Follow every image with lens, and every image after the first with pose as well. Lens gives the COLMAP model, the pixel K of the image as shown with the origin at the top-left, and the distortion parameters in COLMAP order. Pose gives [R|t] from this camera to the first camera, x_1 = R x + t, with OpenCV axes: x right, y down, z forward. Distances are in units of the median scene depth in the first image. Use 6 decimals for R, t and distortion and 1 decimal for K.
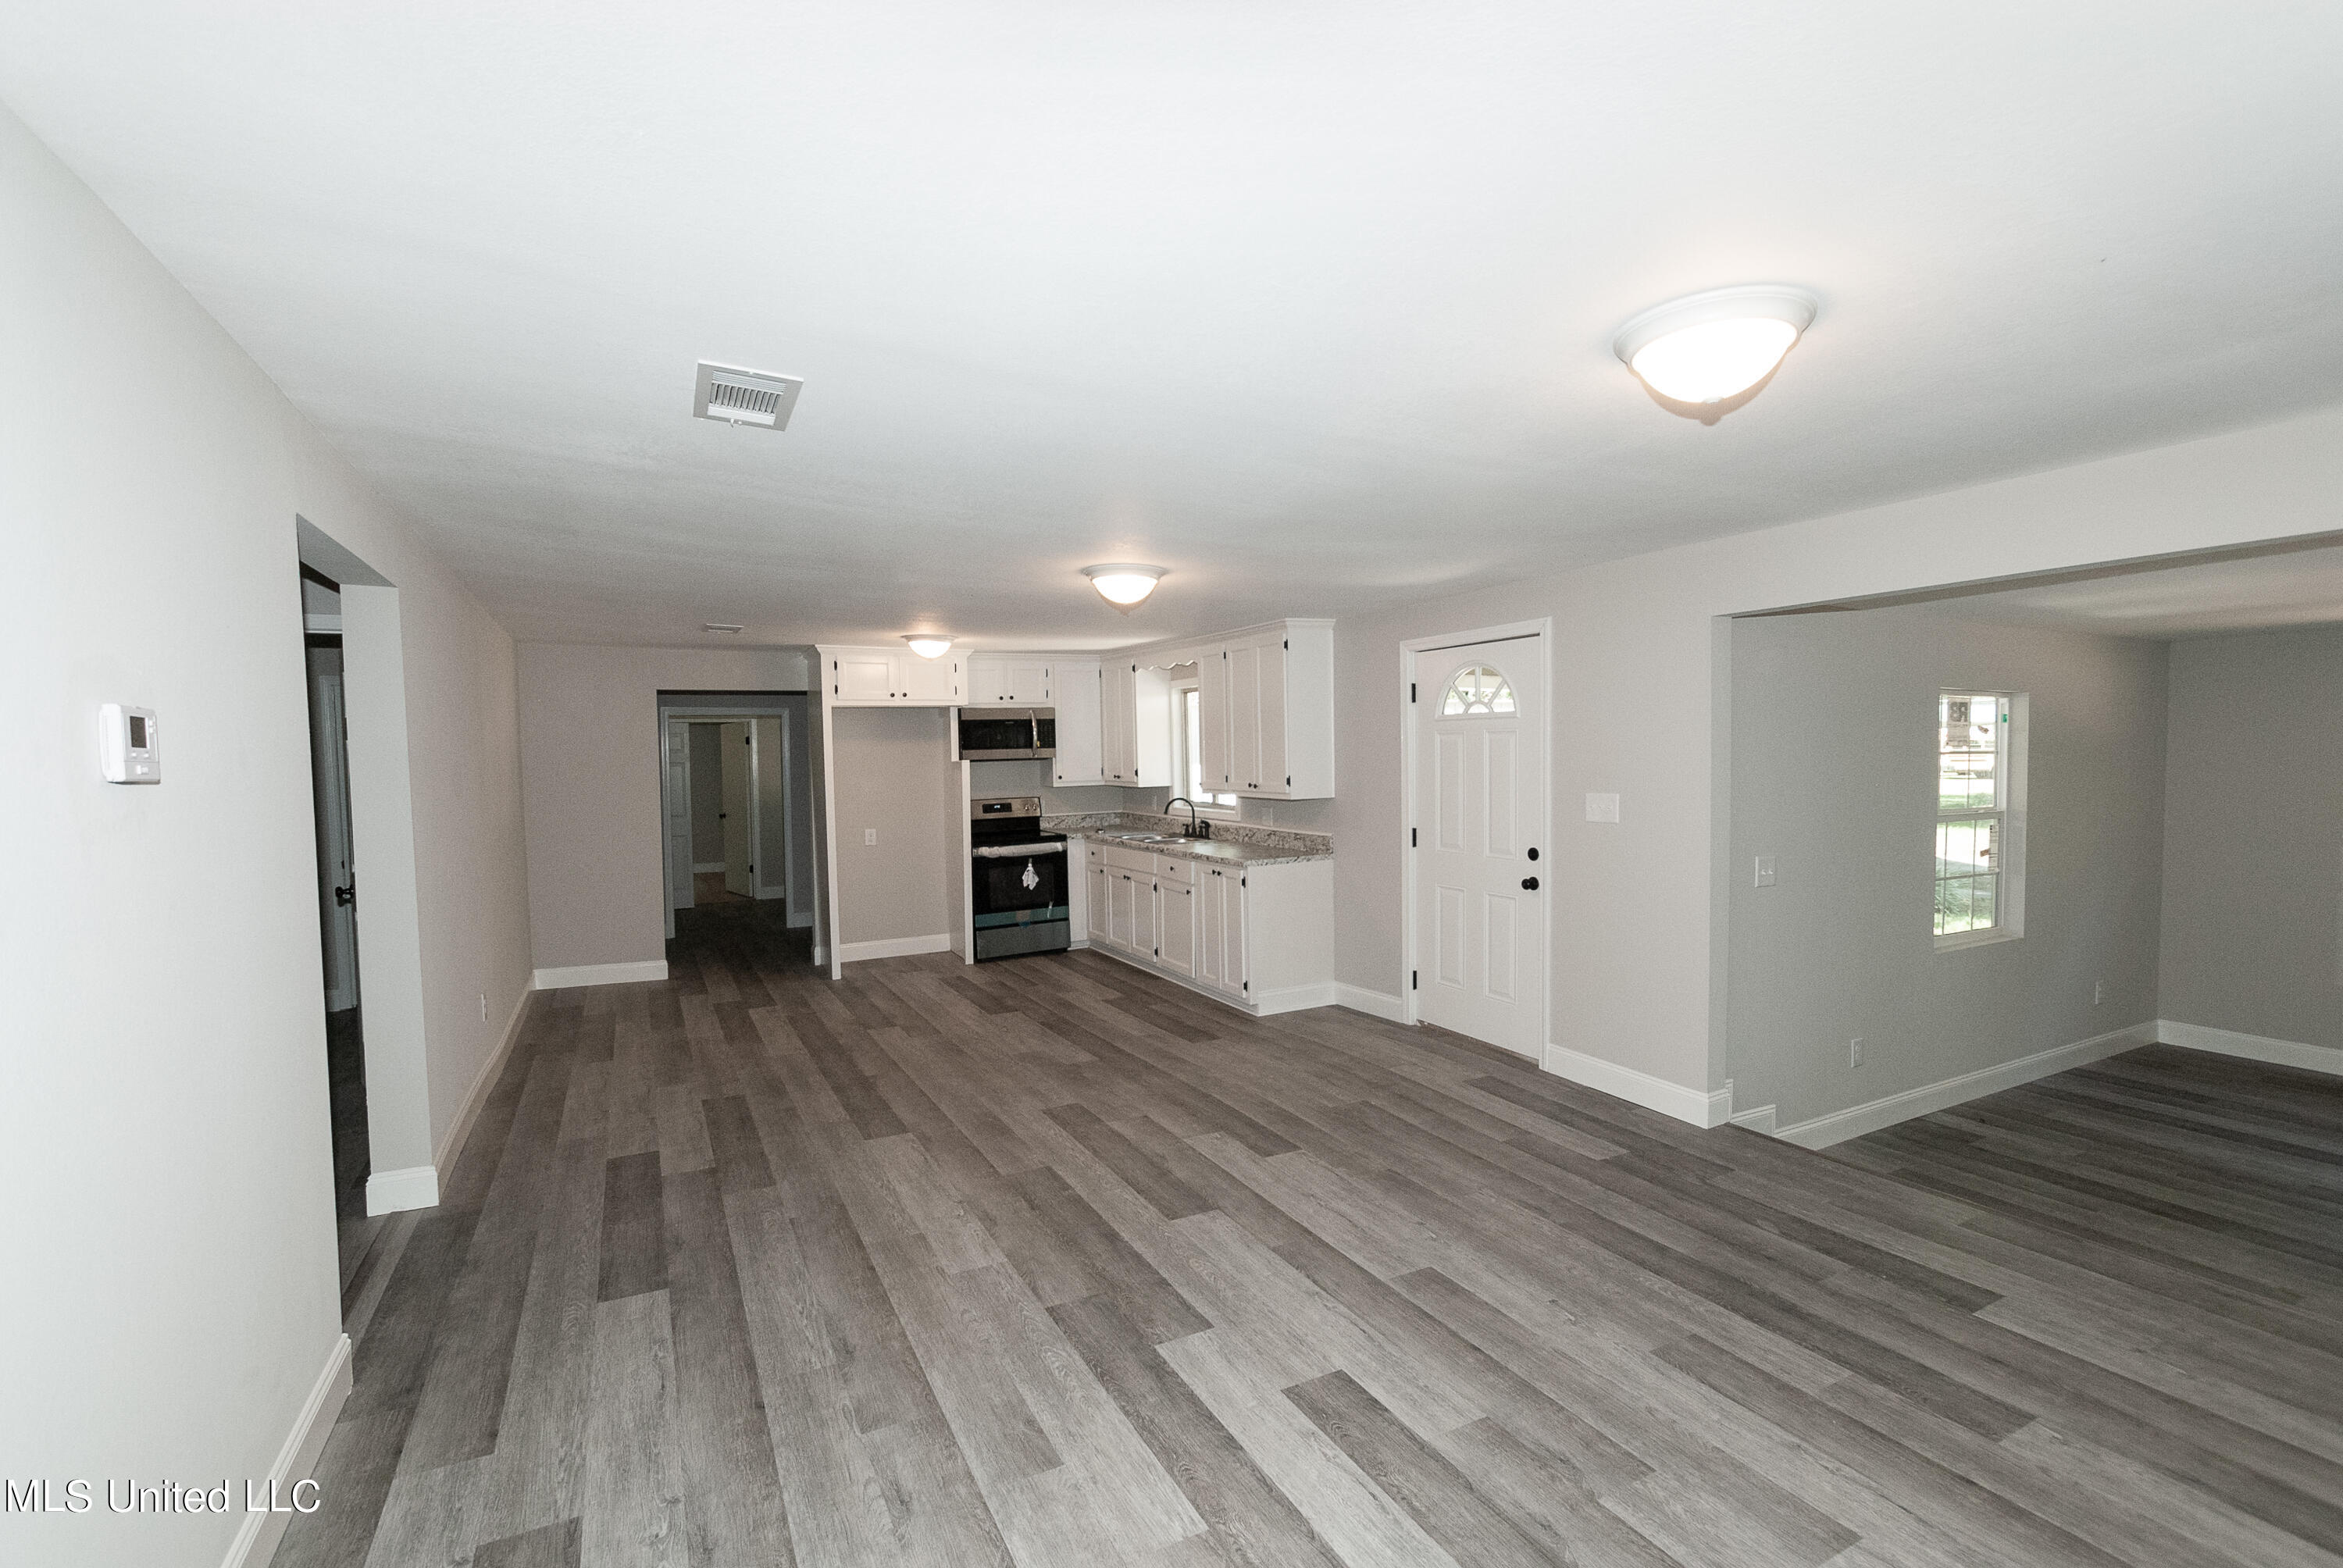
lens RADIAL K [[1043.0, 0, 1181.2], [0, 1043.0, 798.7], [0, 0, 1]] dist [-0.001199, -0.000176]
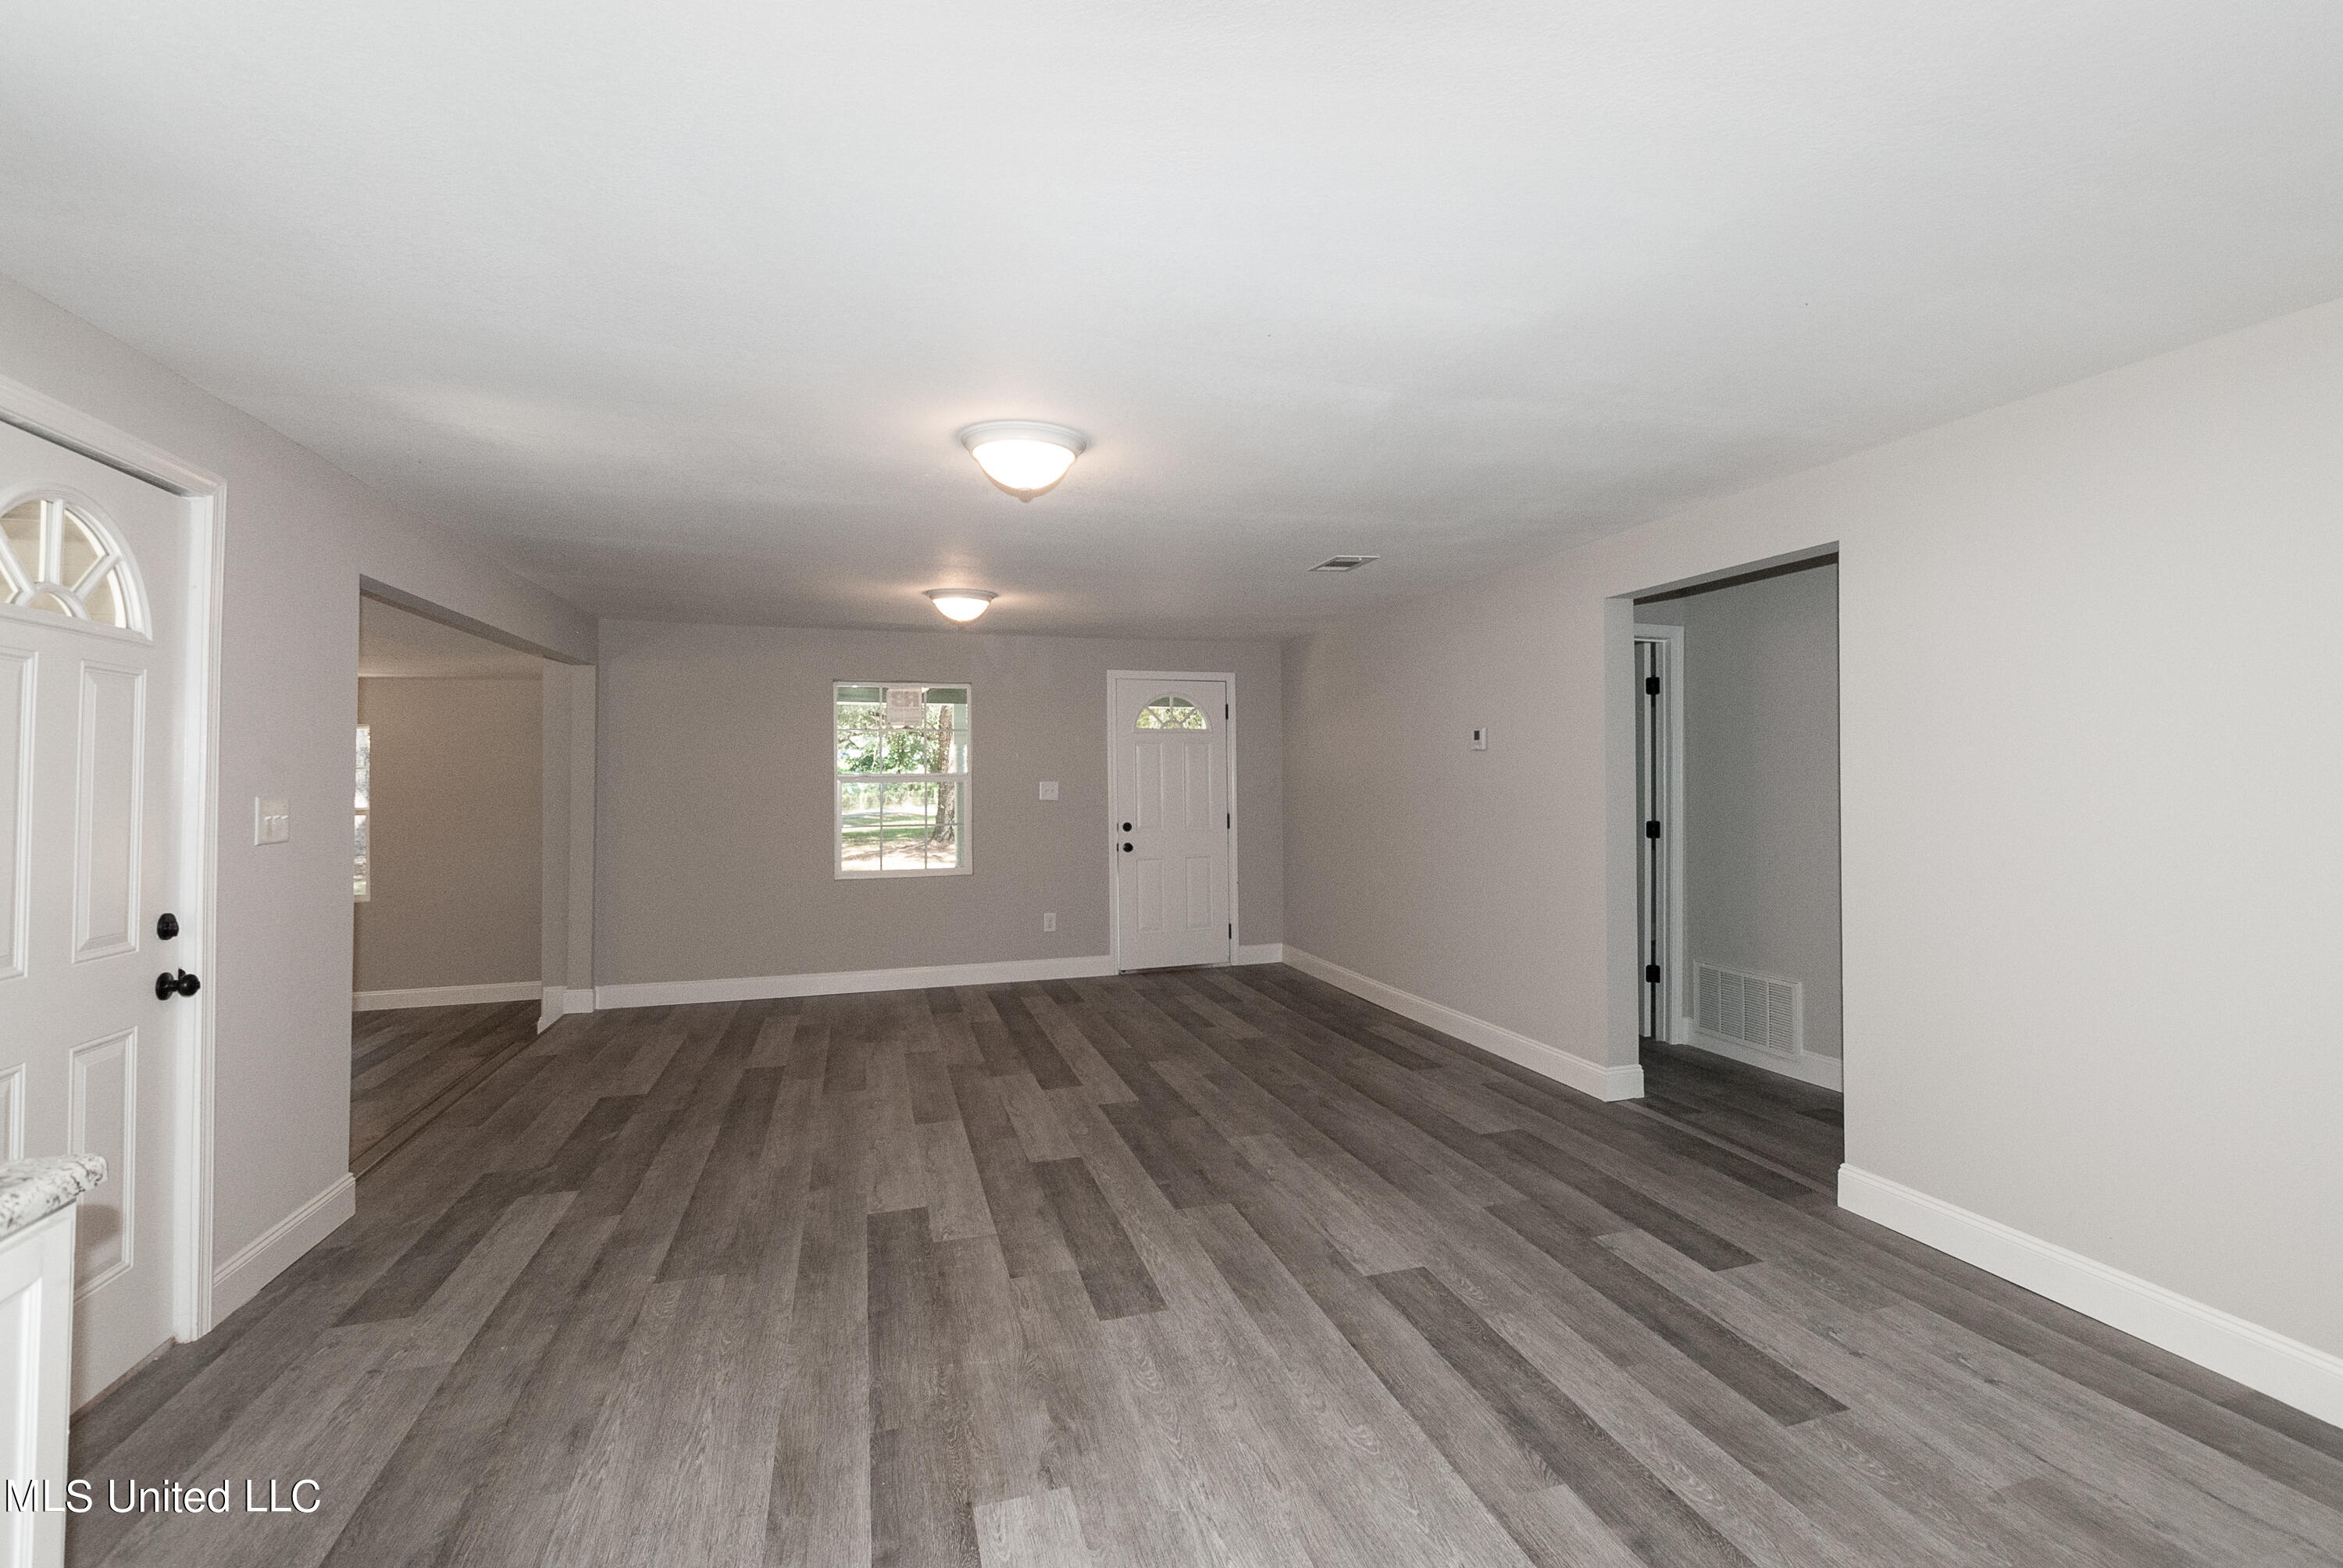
lens RADIAL K [[1043.0, 0, 1179.0], [0, 1043.0, 776.4], [0, 0, 1]] dist [-0.001199, -0.000176]
pose [[-0.975907, 0.017204, 0.217510, -0.302033], [0.025789, 0.998994, 0.036690, -0.030307], [-0.216660, 0.041416, -0.975368, 1.711717]]
